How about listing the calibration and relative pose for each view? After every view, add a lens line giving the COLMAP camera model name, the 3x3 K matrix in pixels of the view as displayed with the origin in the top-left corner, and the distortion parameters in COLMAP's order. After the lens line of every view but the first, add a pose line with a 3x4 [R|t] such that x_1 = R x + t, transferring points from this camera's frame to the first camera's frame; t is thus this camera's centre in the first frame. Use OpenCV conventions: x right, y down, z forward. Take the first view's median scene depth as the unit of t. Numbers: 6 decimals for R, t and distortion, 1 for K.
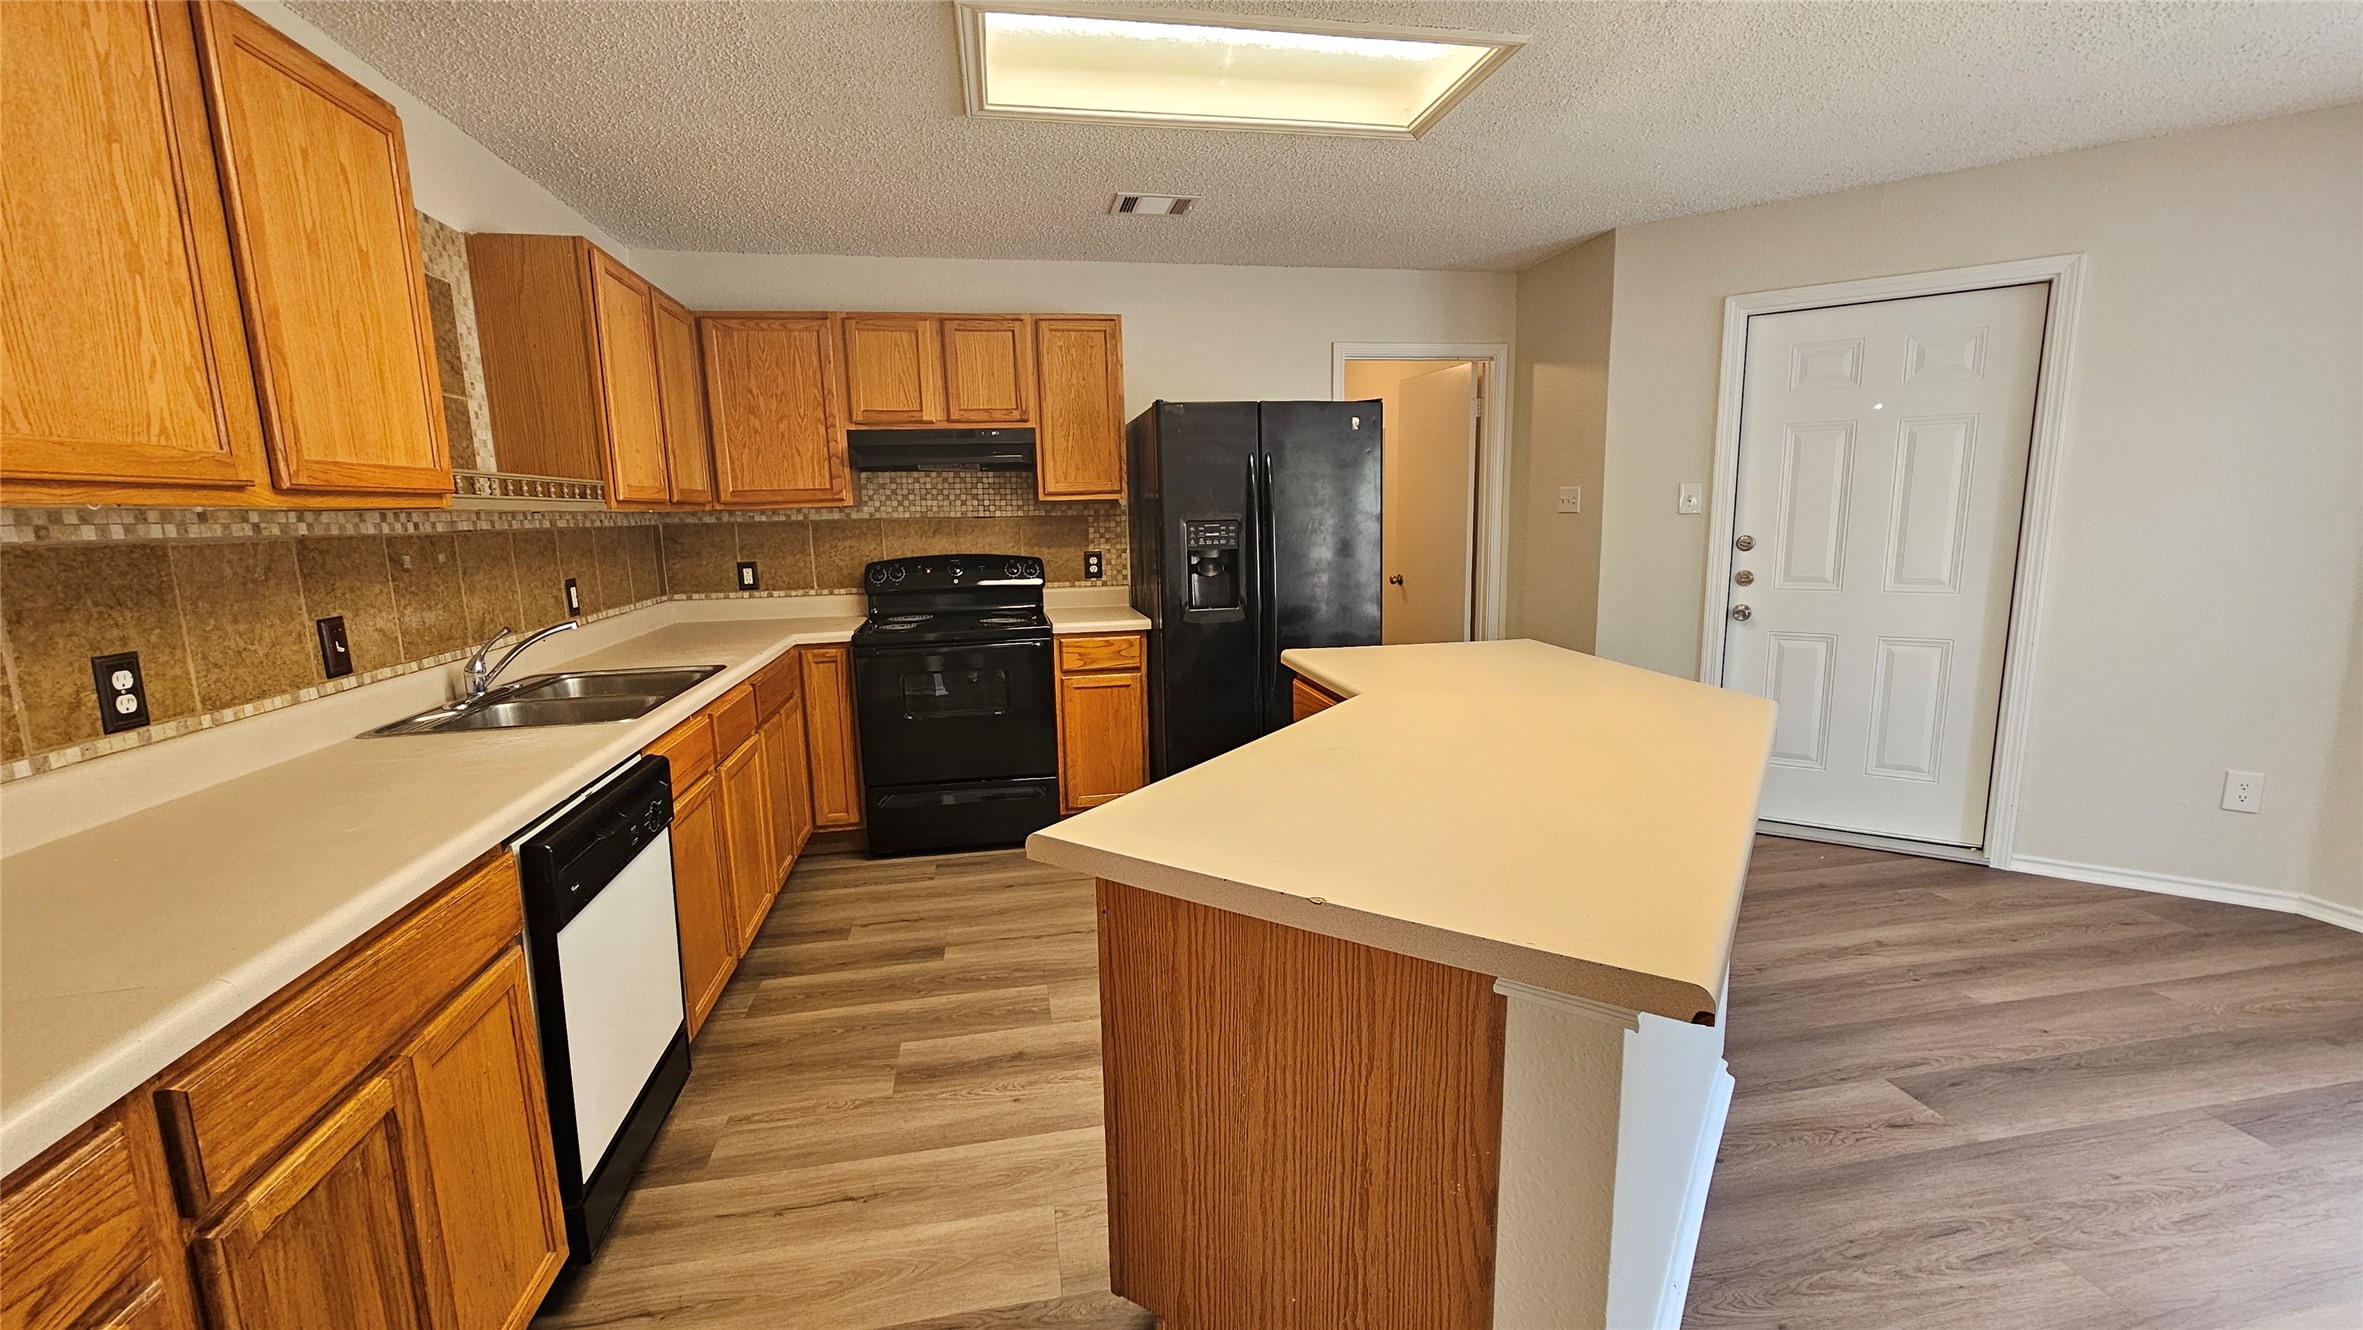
lens RADIAL K [[968.7, 0, 1174.6], [0, 968.7, 671.4], [0, 0, 1]] dist [-0.000111, 0.000115]
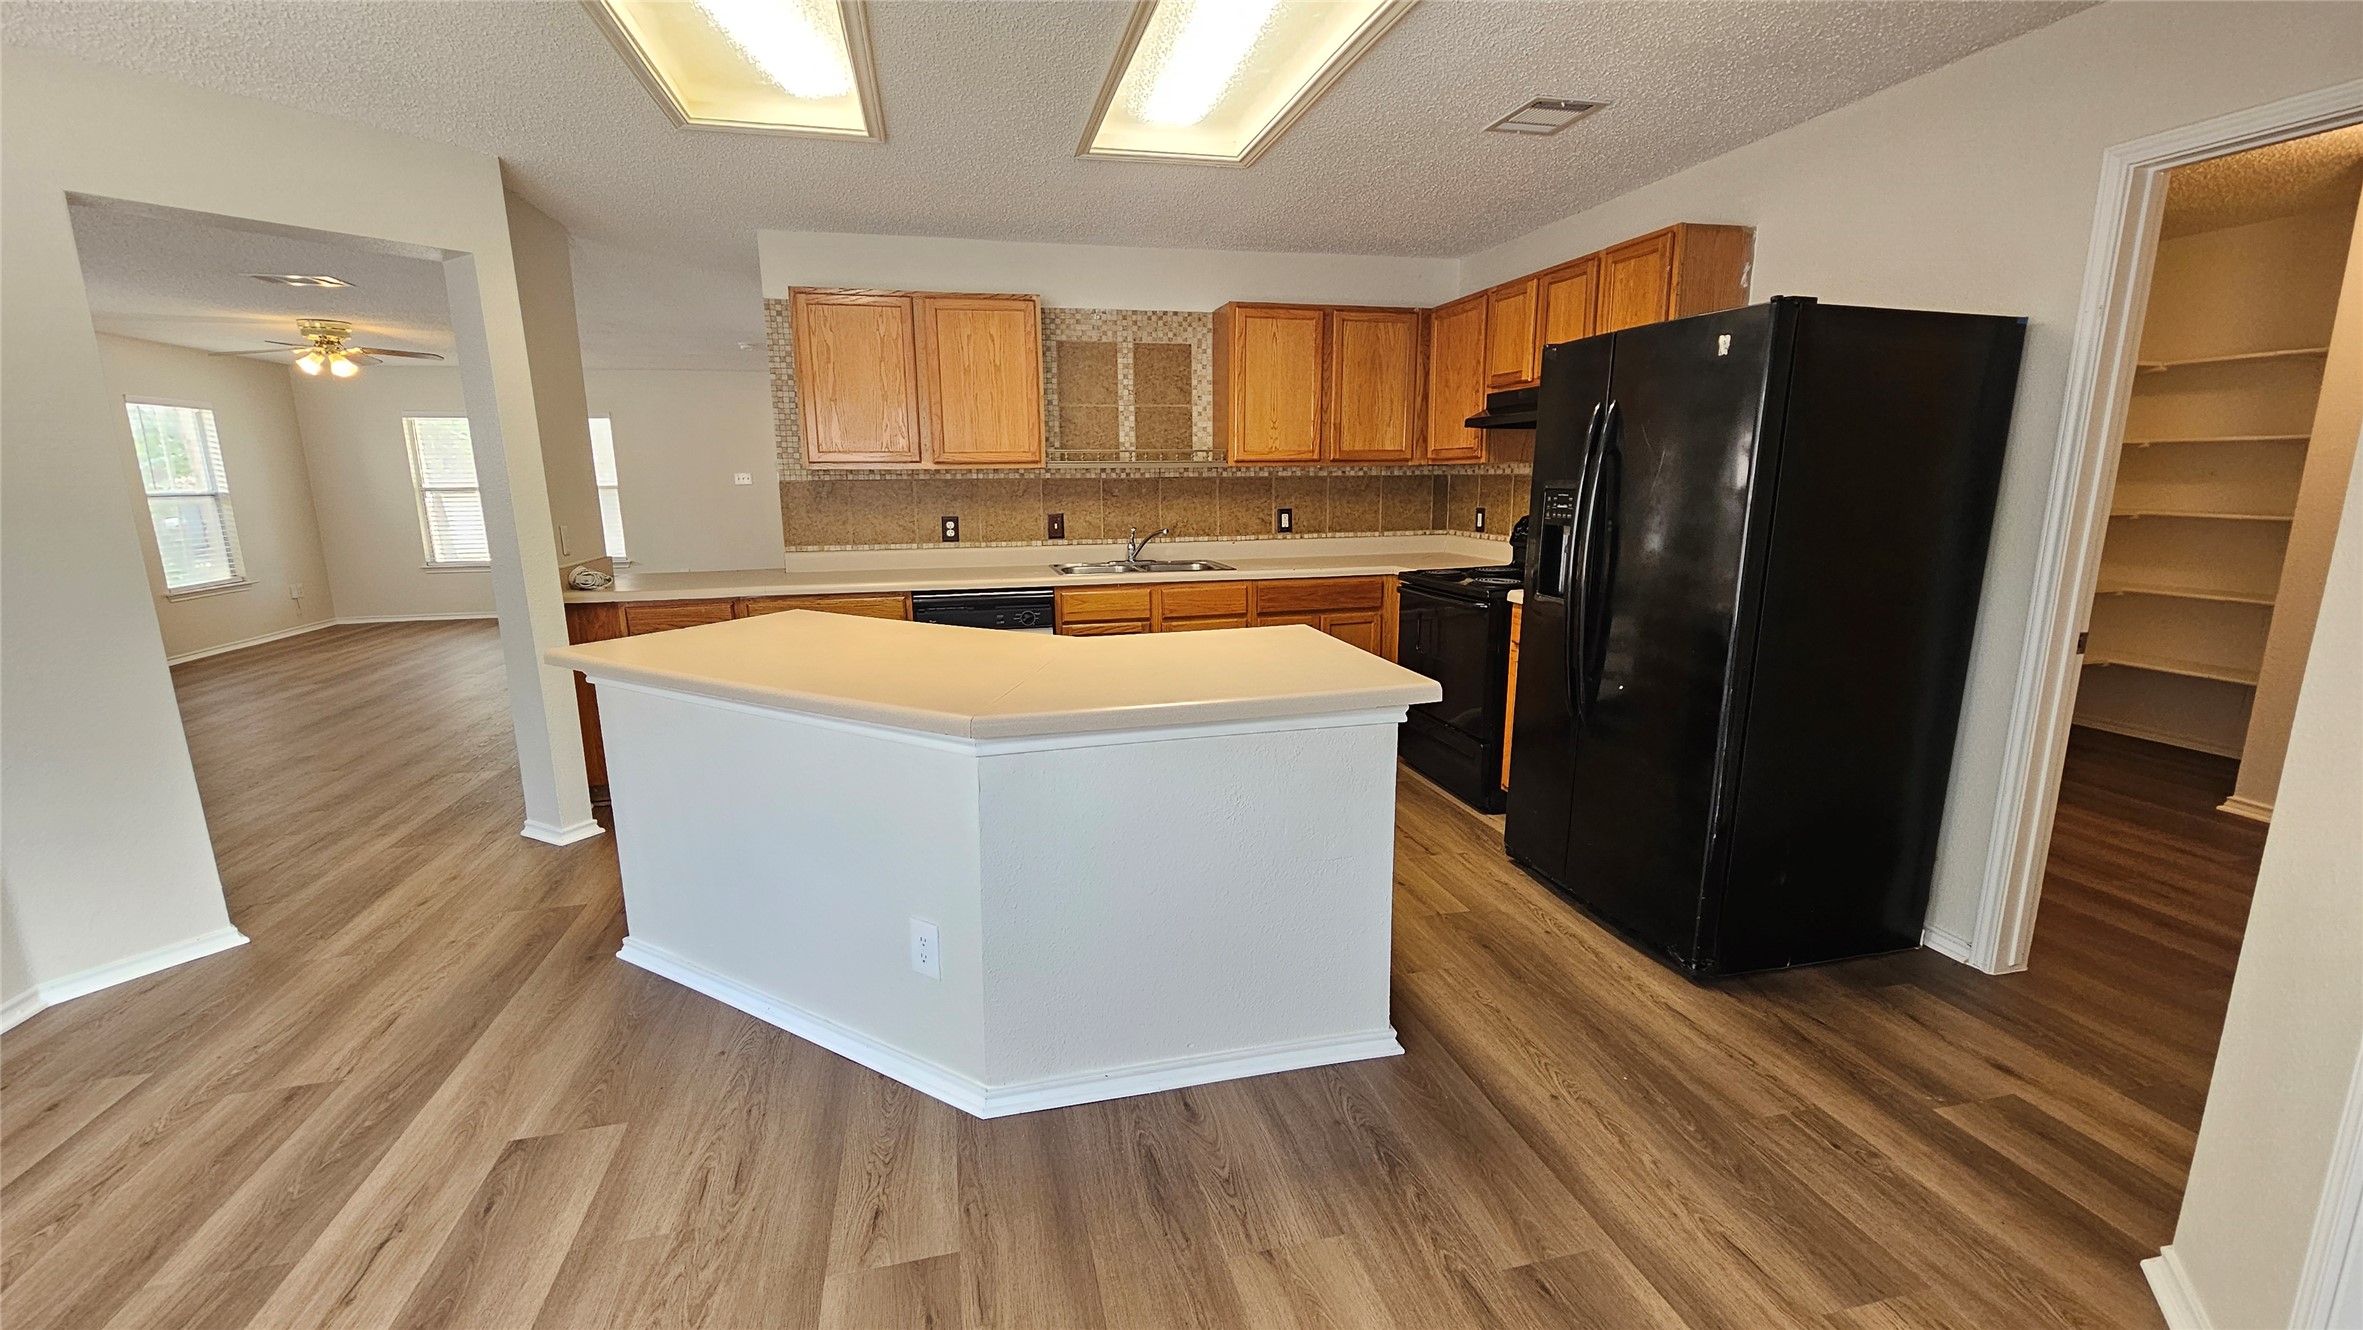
lens RADIAL K [[968.7, 0, 1179.1], [0, 968.7, 666.9], [0, 0, 1]] dist [-0.000111, 0.000115]
pose [[0.053924, 0.222039, -0.973546, 1.090064], [-0.157875, 0.964597, 0.211253, -0.171987], [0.985986, 0.142307, 0.087070, 0.815135]]
